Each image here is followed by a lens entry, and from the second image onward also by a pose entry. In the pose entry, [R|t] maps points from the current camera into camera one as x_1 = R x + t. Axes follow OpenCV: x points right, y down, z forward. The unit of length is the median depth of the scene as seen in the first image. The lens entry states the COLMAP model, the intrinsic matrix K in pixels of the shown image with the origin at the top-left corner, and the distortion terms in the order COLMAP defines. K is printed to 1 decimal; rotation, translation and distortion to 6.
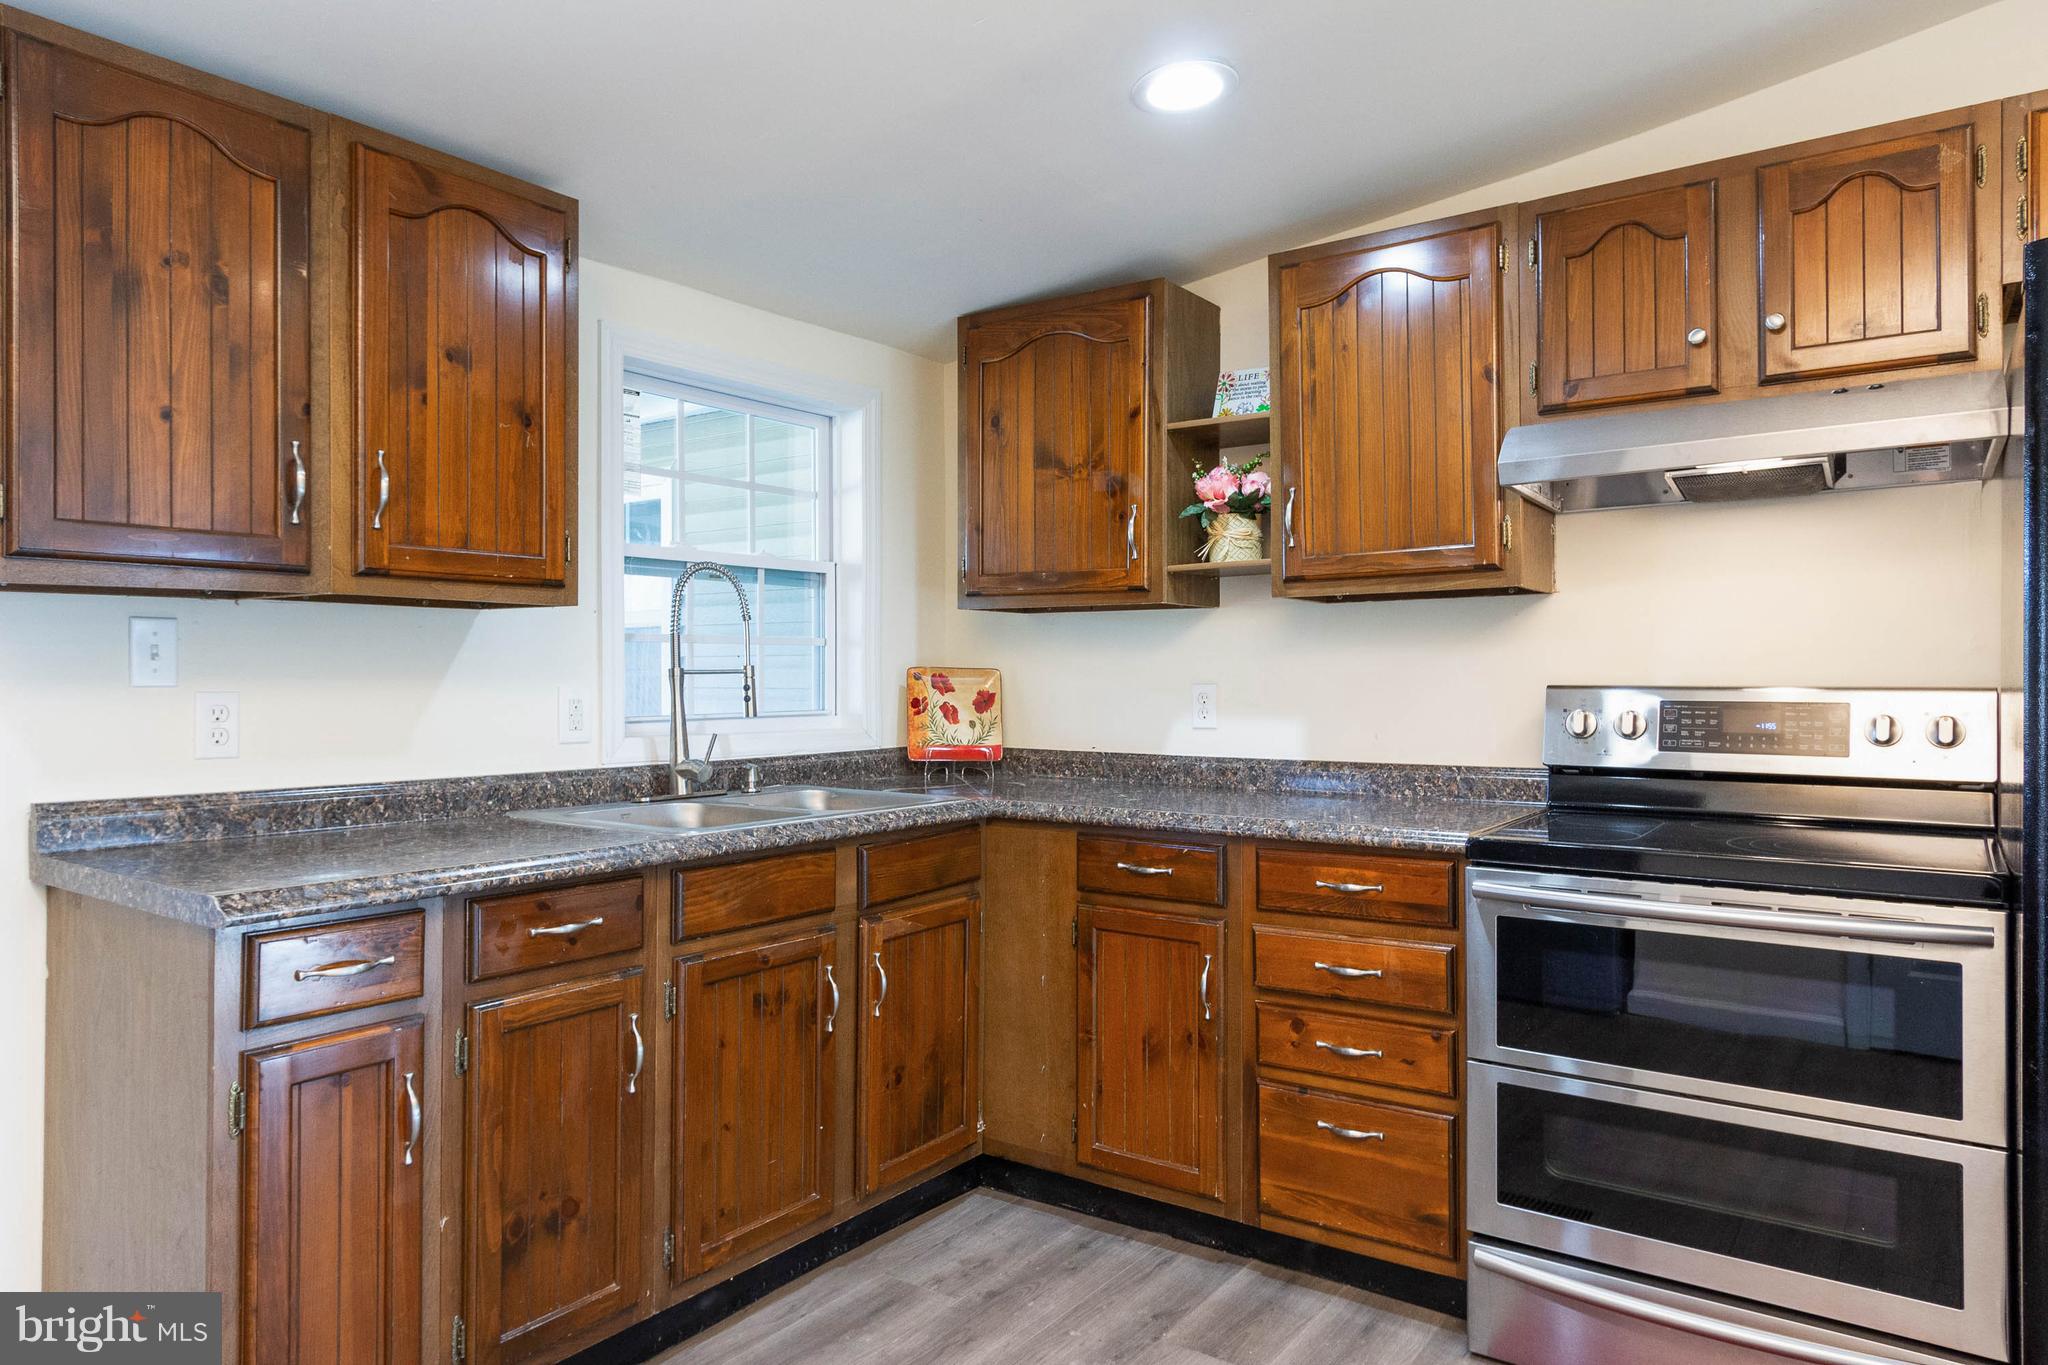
lens RADIAL K [[1294.1, 0, 1023.3], [0, 1294.1, 680.6], [0, 0, 1]] dist [0.005003, -0.004582]
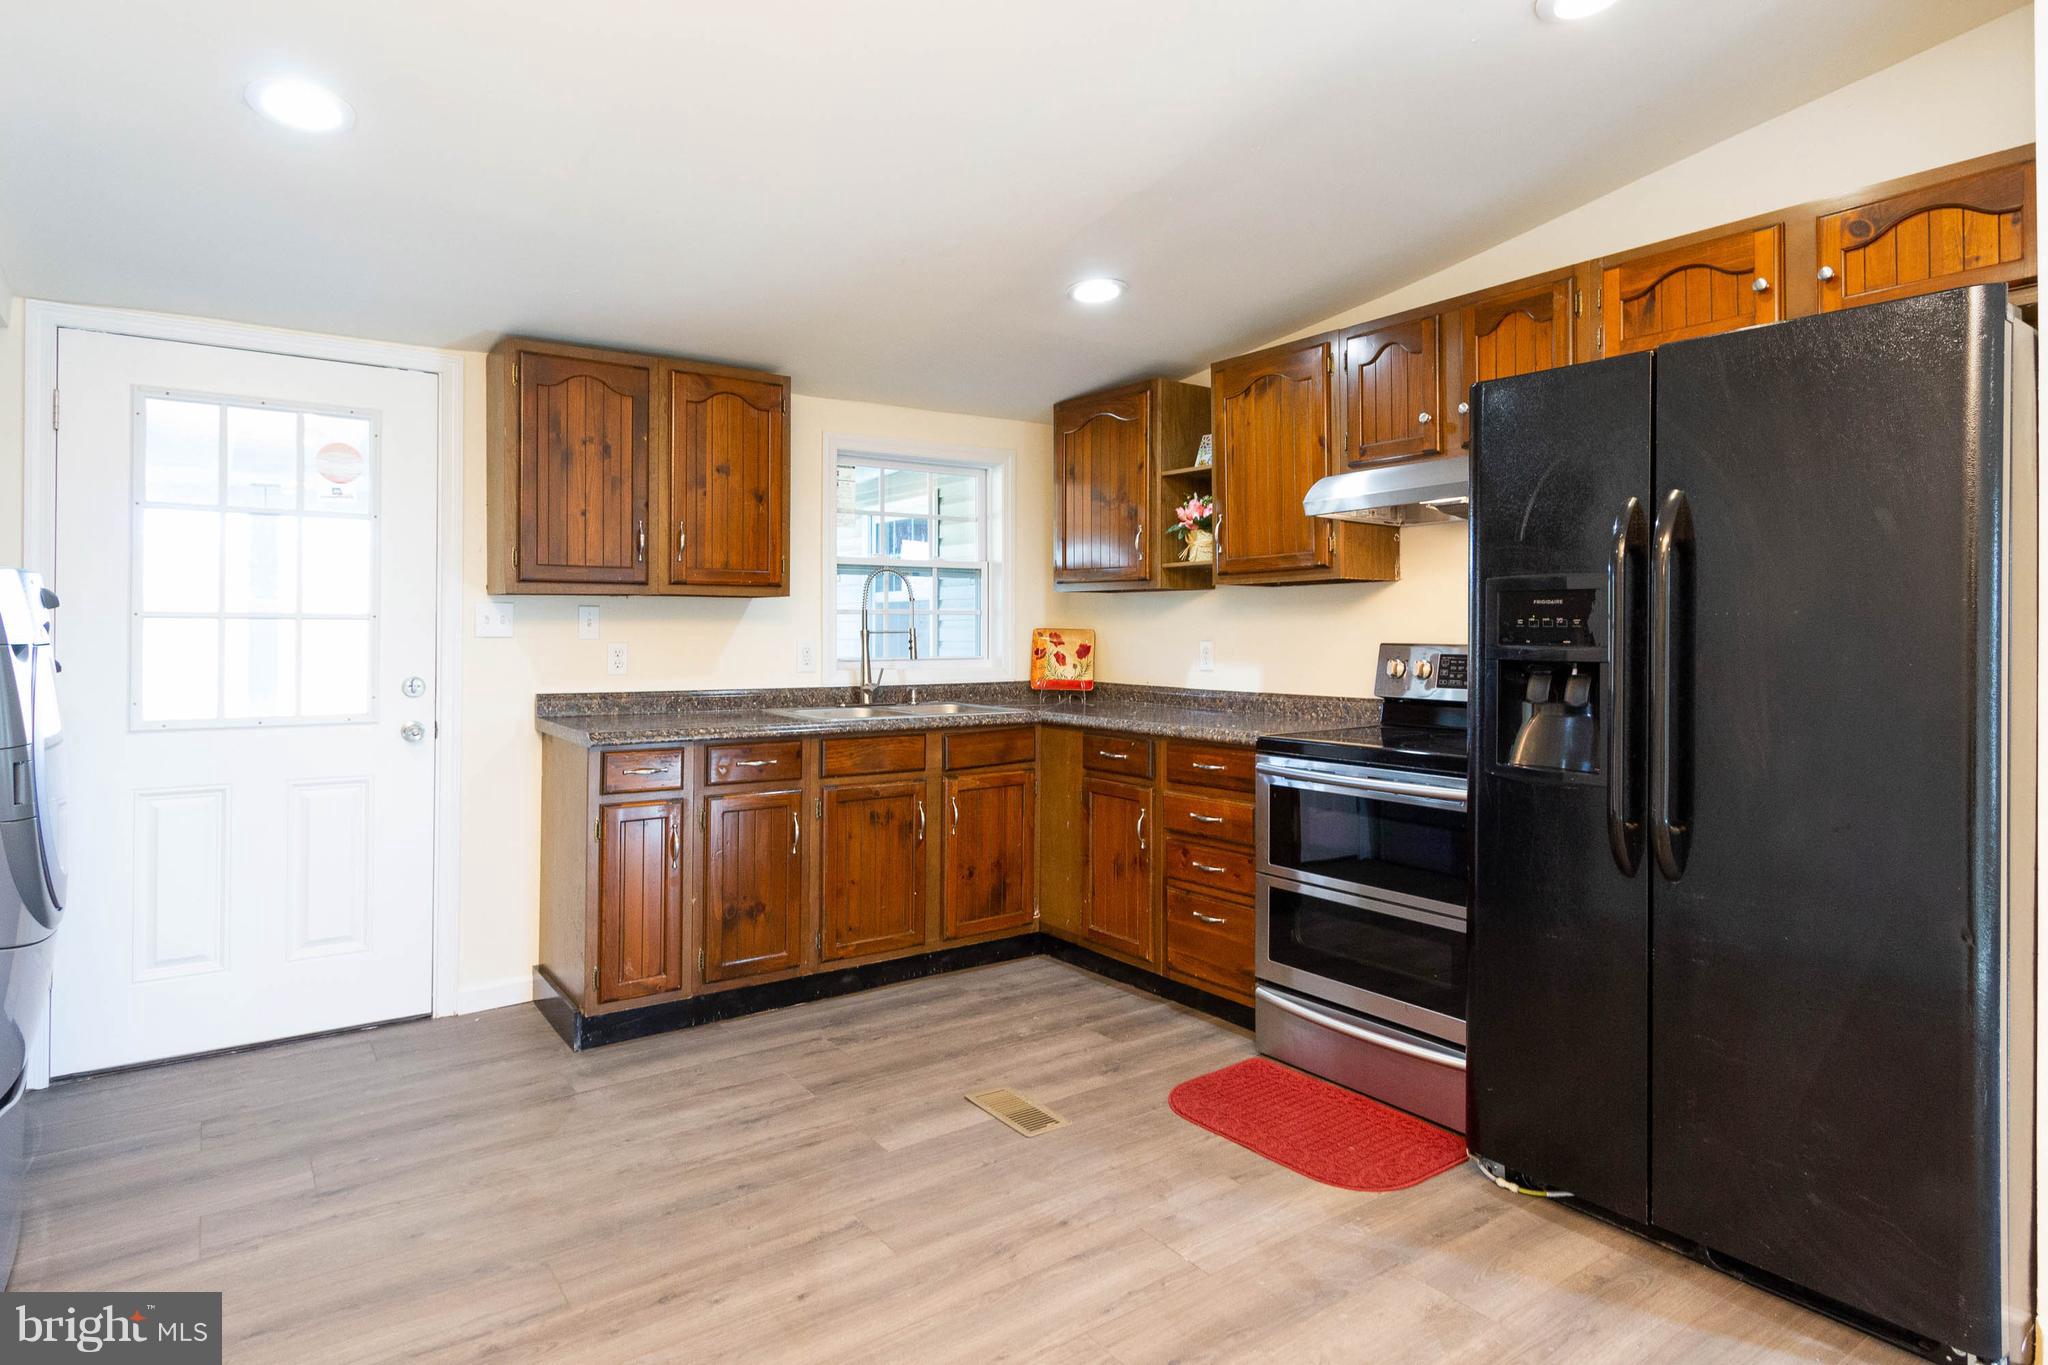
lens RADIAL K [[1129.3, 0, 1013.9], [0, 1129.3, 631.3], [0, 0, 1]] dist [-0.006894, 0.000738]
pose [[0.945803, 0.003551, -0.324722, 0.468700], [-0.004427, 0.999988, -0.001961, -0.006513], [0.324711, 0.003293, 0.945807, -0.405221]]
